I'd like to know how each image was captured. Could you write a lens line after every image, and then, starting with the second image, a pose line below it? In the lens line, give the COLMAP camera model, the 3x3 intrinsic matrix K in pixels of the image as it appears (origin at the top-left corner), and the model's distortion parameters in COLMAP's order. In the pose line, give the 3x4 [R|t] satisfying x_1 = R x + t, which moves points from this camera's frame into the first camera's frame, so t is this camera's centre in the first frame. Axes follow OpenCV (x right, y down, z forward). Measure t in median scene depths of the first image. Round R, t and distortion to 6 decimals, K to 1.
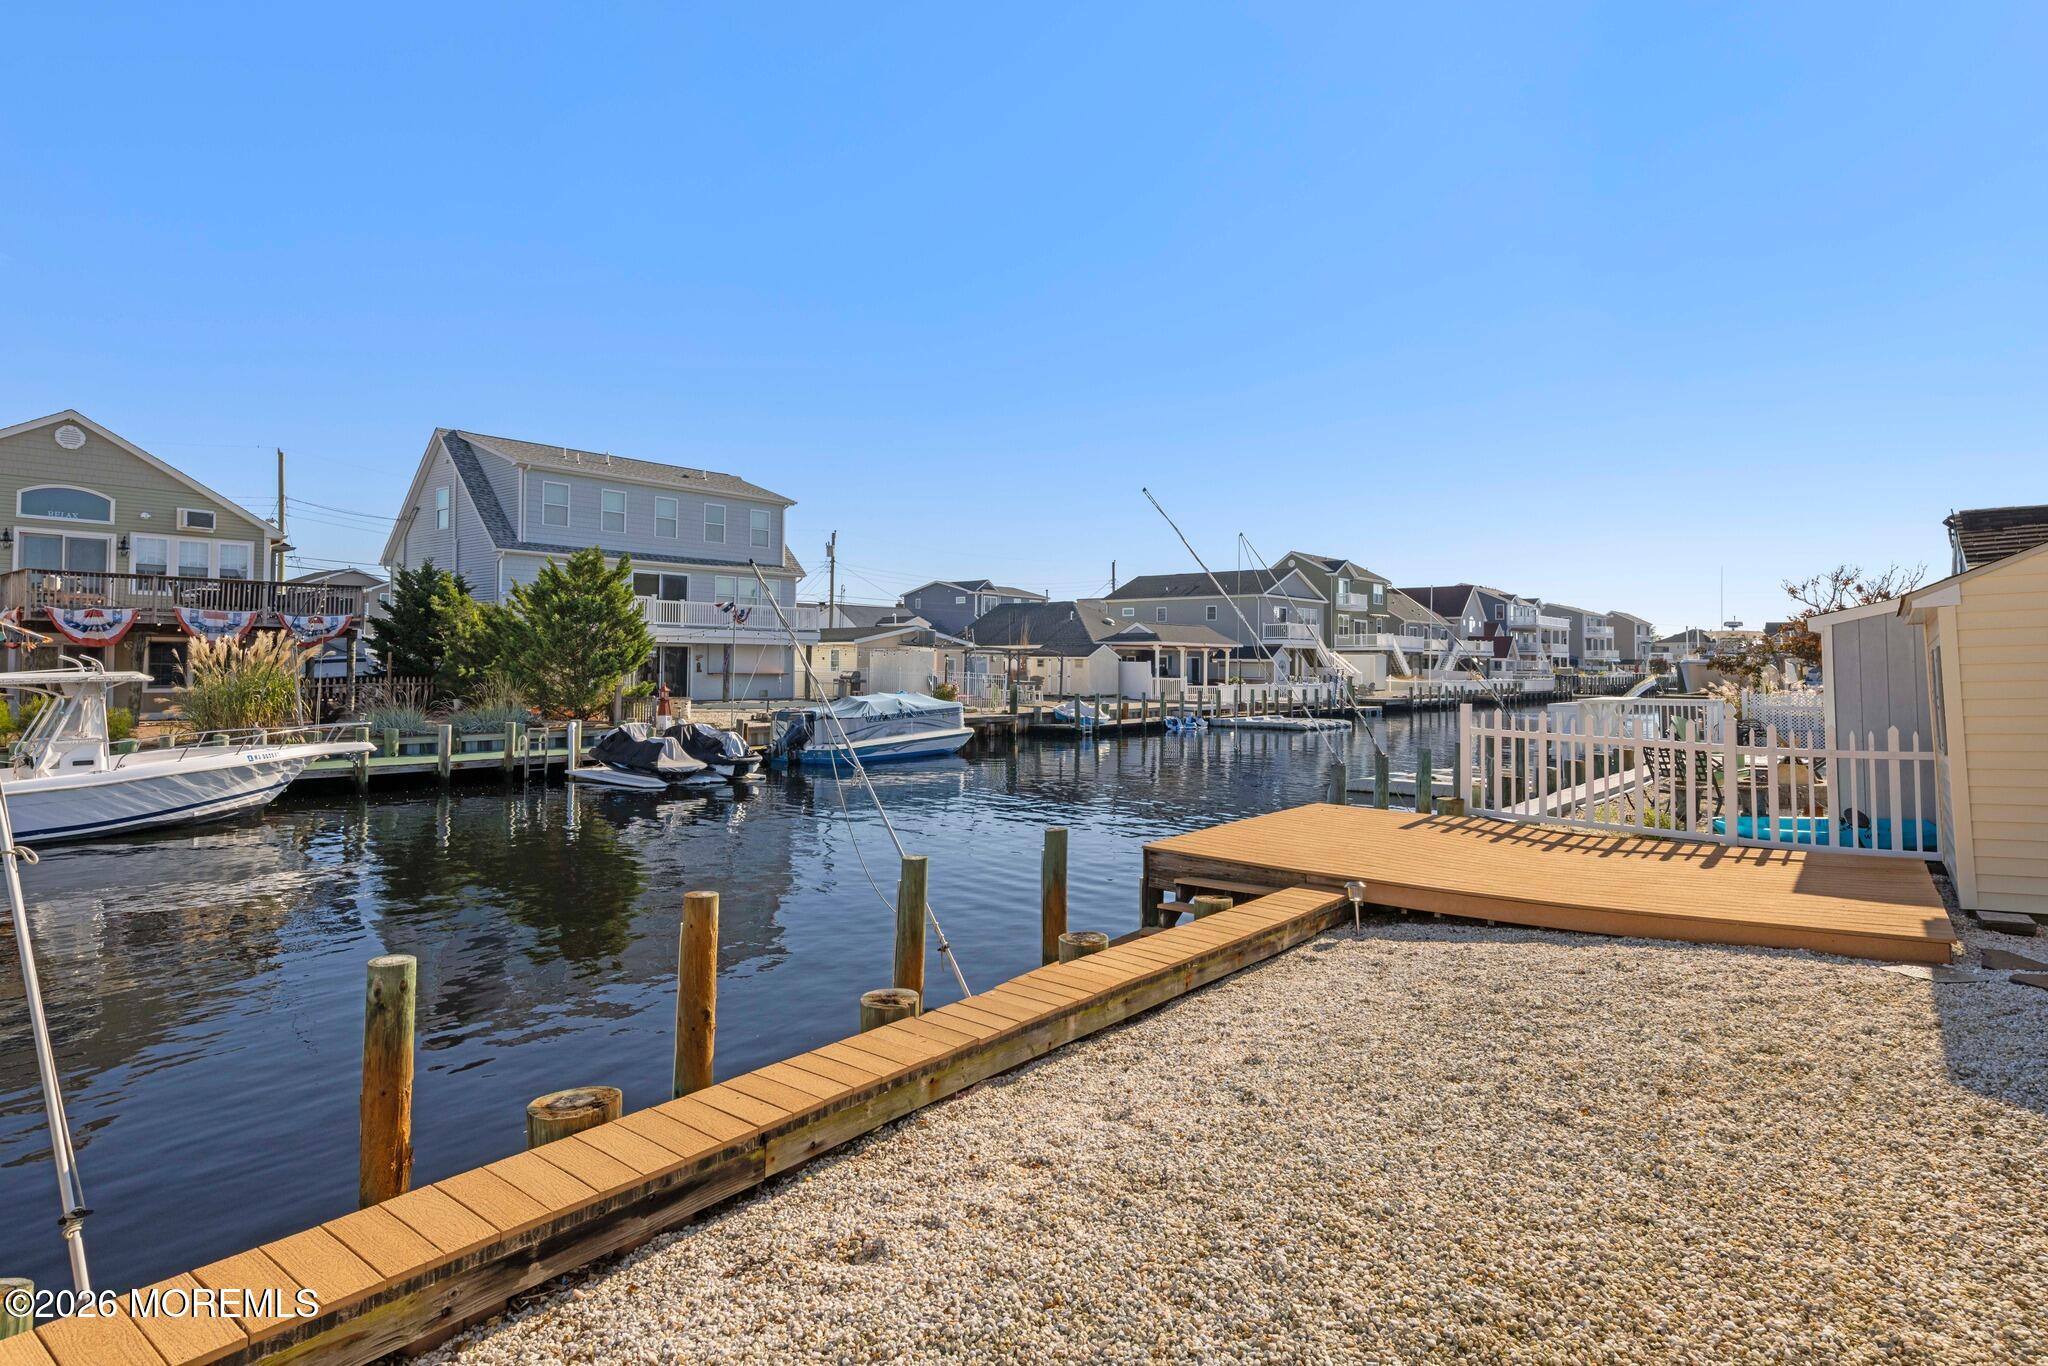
lens RADIAL K [[1107.5, 0, 1033.5], [0, 1107.5, 636.2], [0, 0, 1]] dist [0.004574, -0.000652]
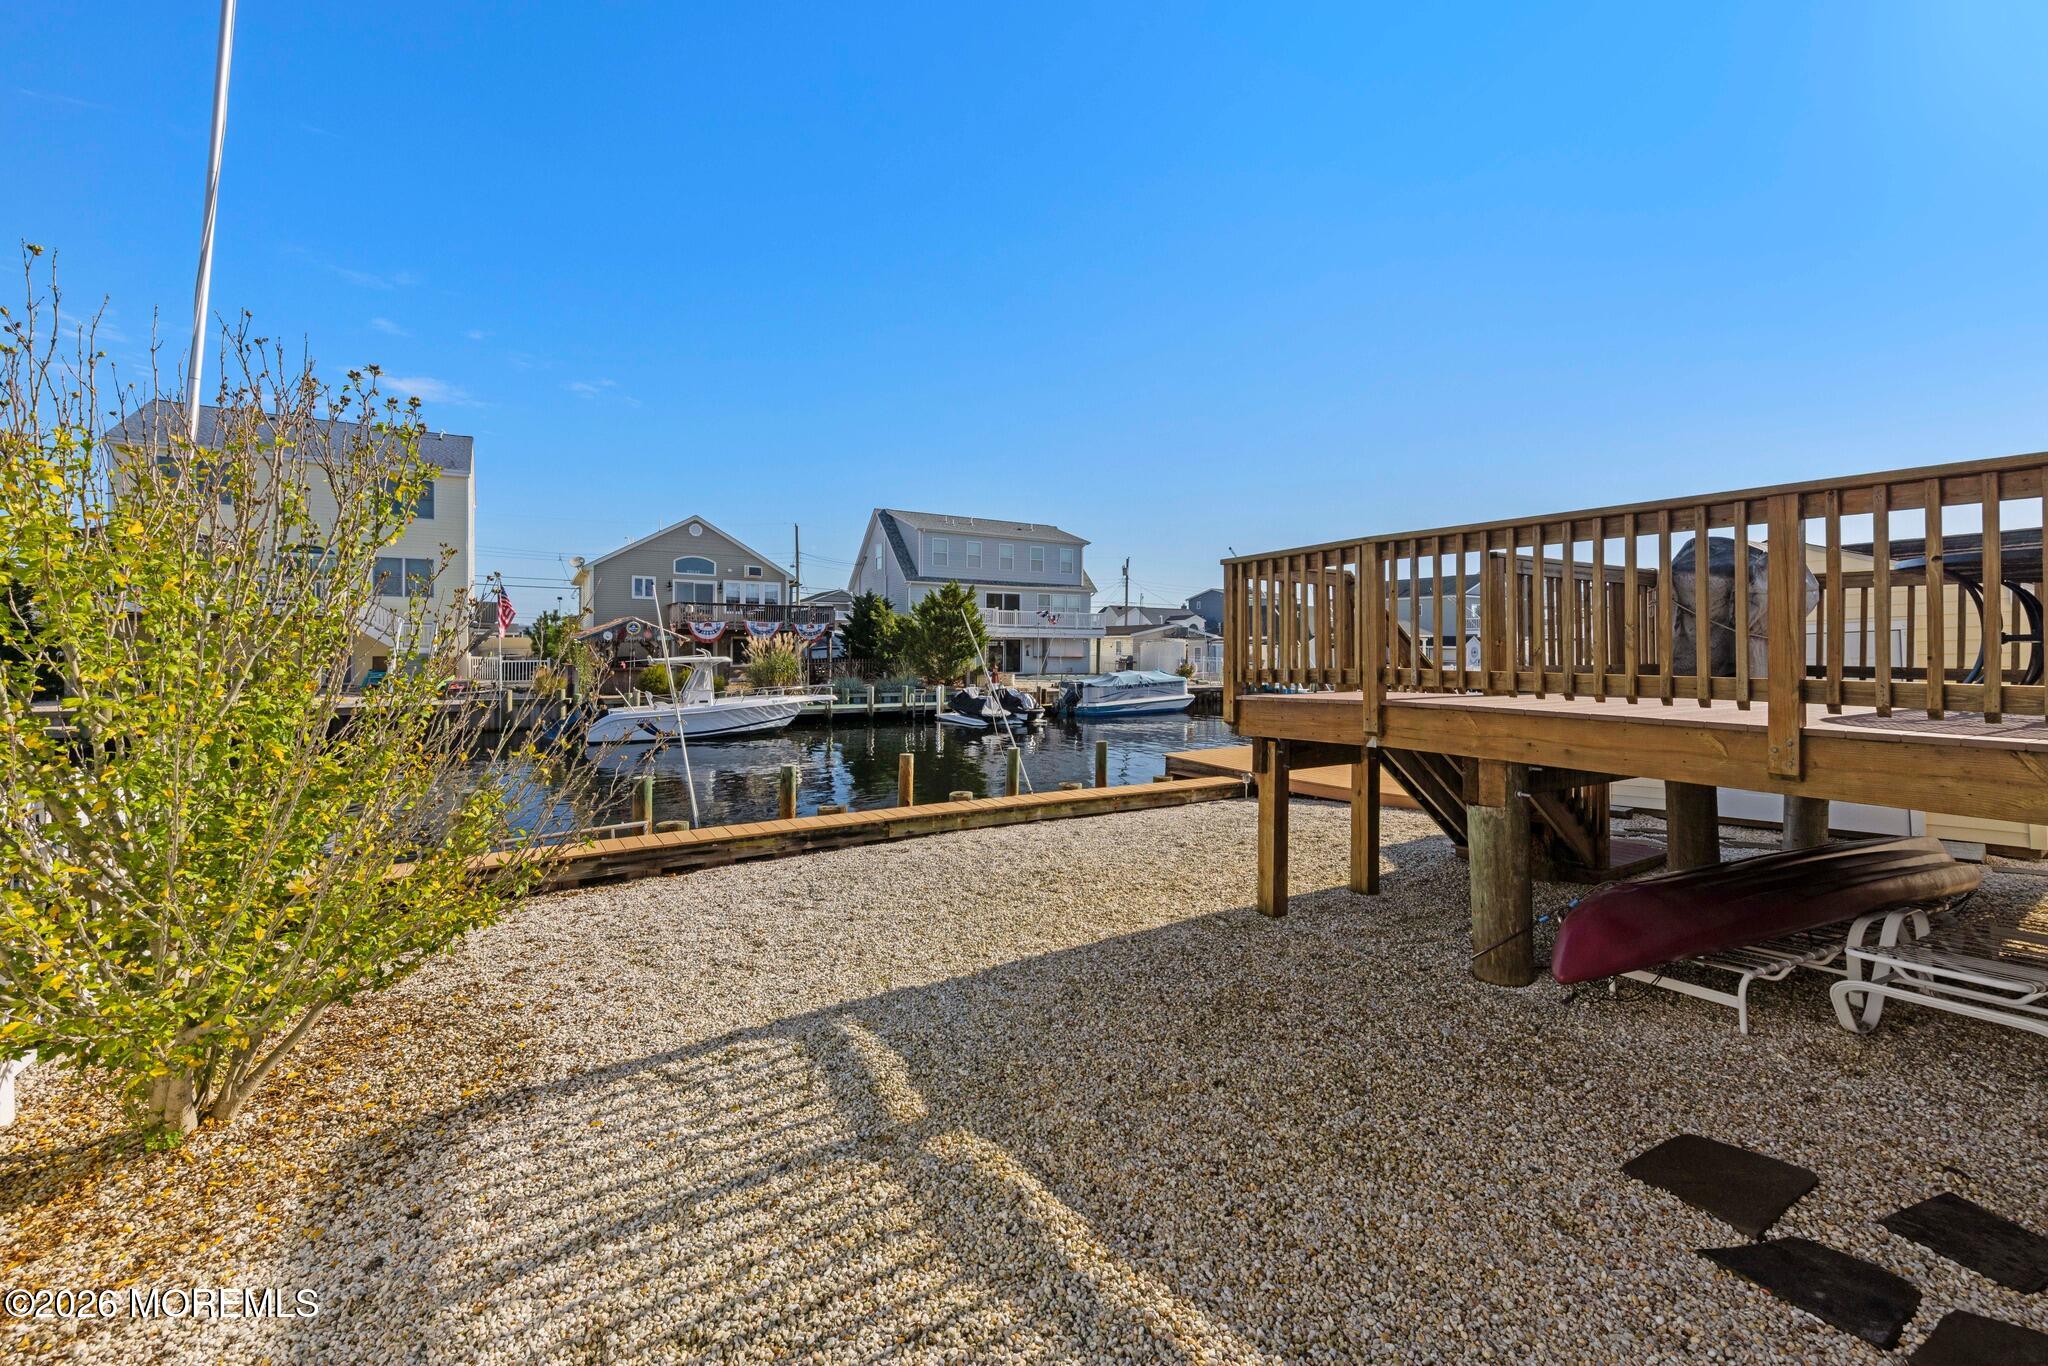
lens RADIAL K [[808.1, 0, 1026.3], [0, 808.1, 654.3], [0, 0, 1]] dist [0.000953, 0.000063]
pose [[0.946099, 0.002067, -0.323871, 0.098681], [0.008399, 0.999487, 0.030914, -0.007524], [0.323769, -0.031968, 0.945596, -0.111003]]
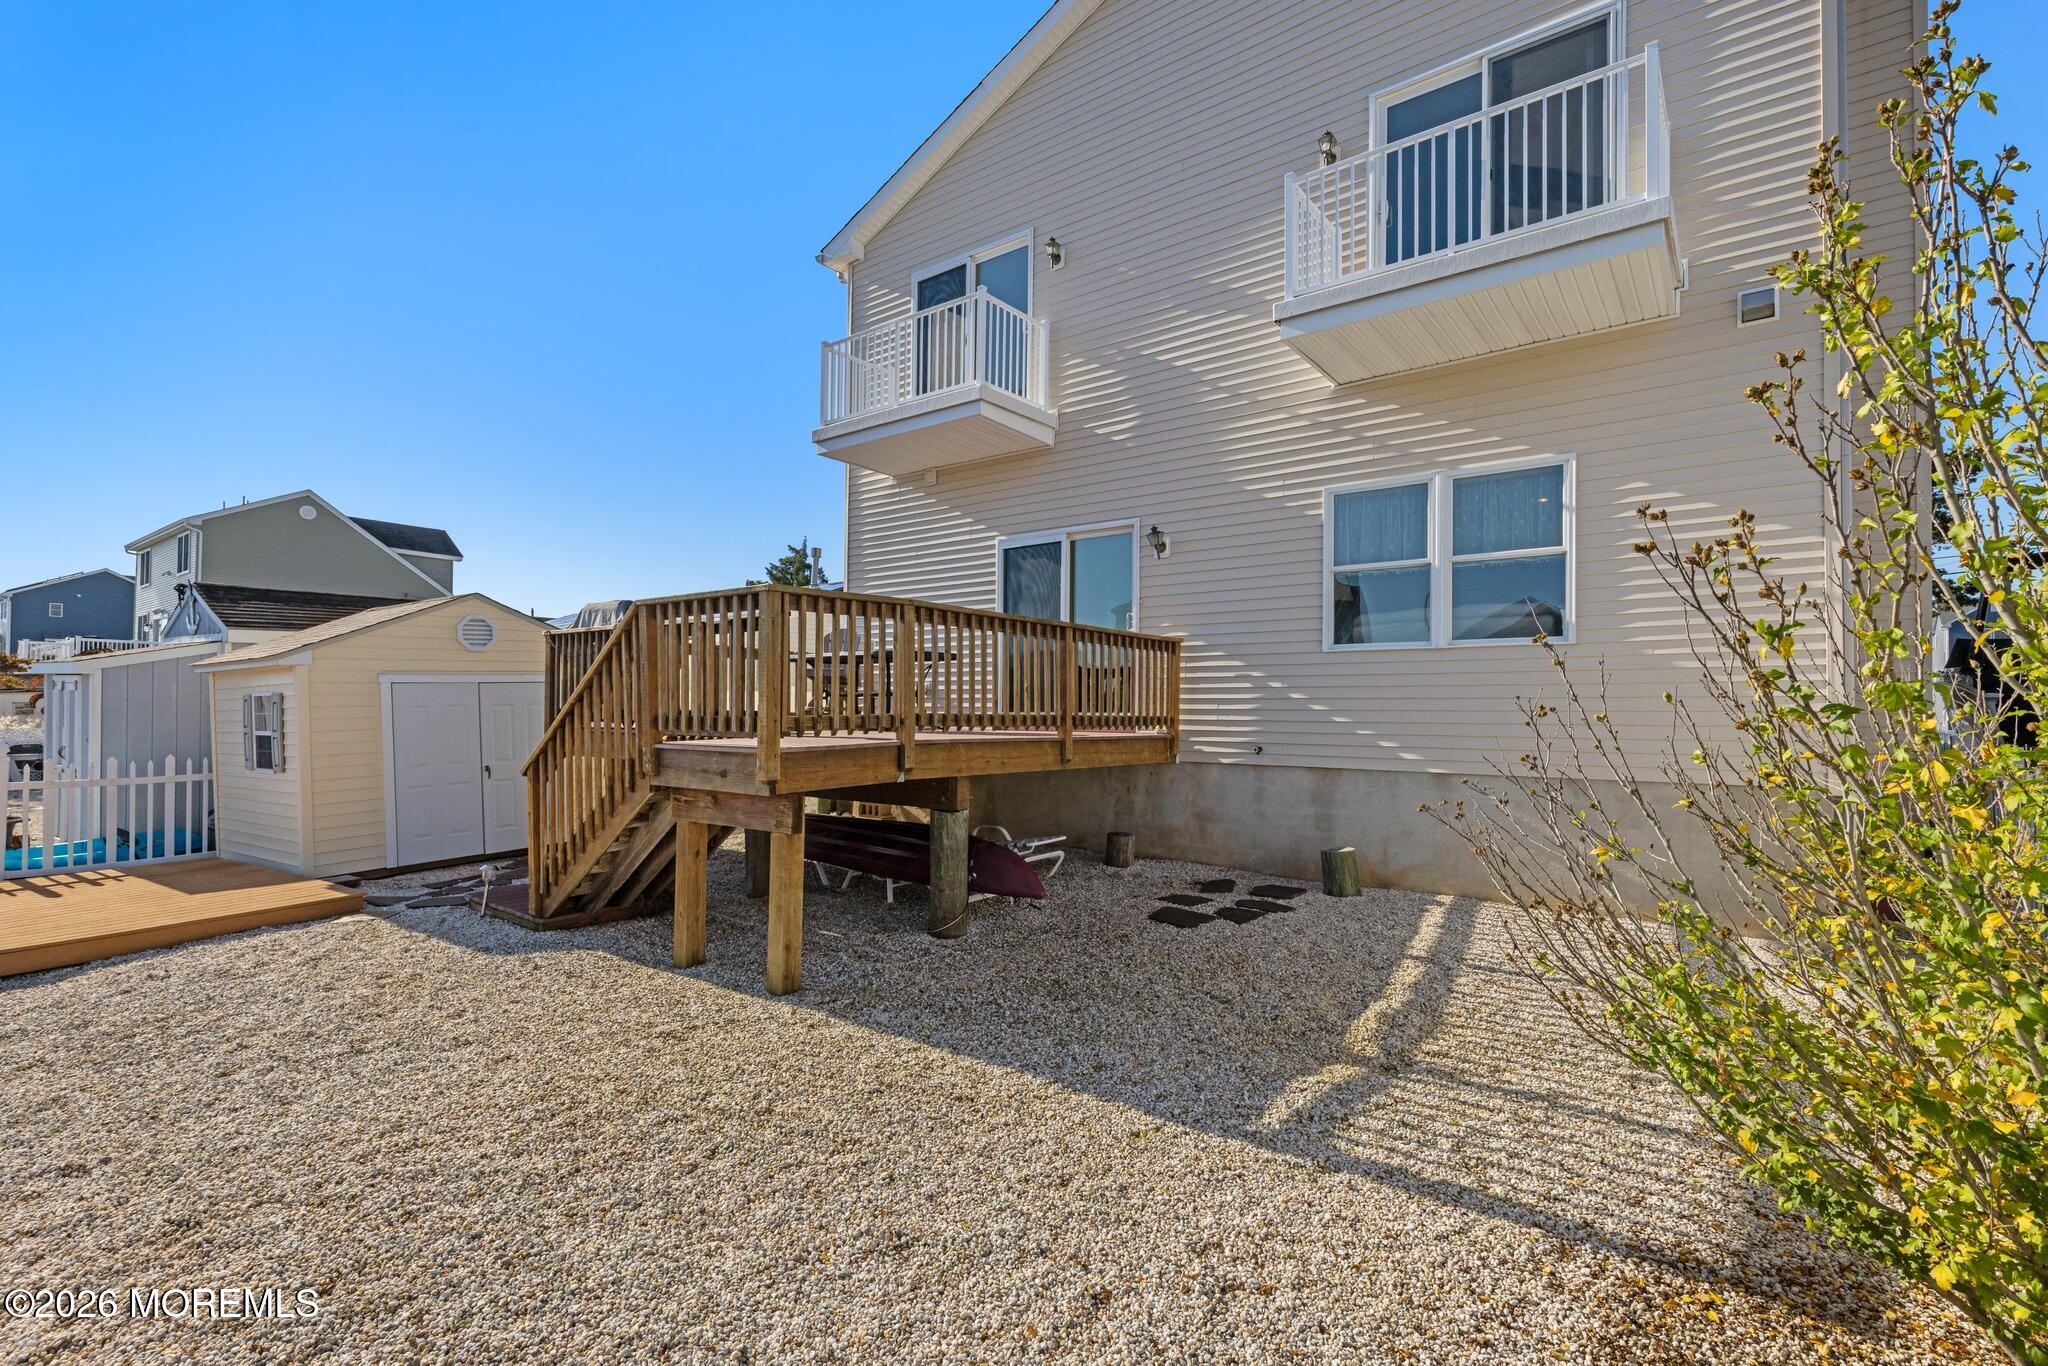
lens RADIAL K [[966.2, 0, 997.8], [0, 966.2, 702.5], [0, 0, 1]] dist [-0.001910, -0.000174]
pose [[-0.002974, 0.004210, 0.999987, -0.095637], [-0.036189, 0.999336, -0.004315, -0.001541], [-0.999341, -0.036201, -0.002820, 0.033217]]
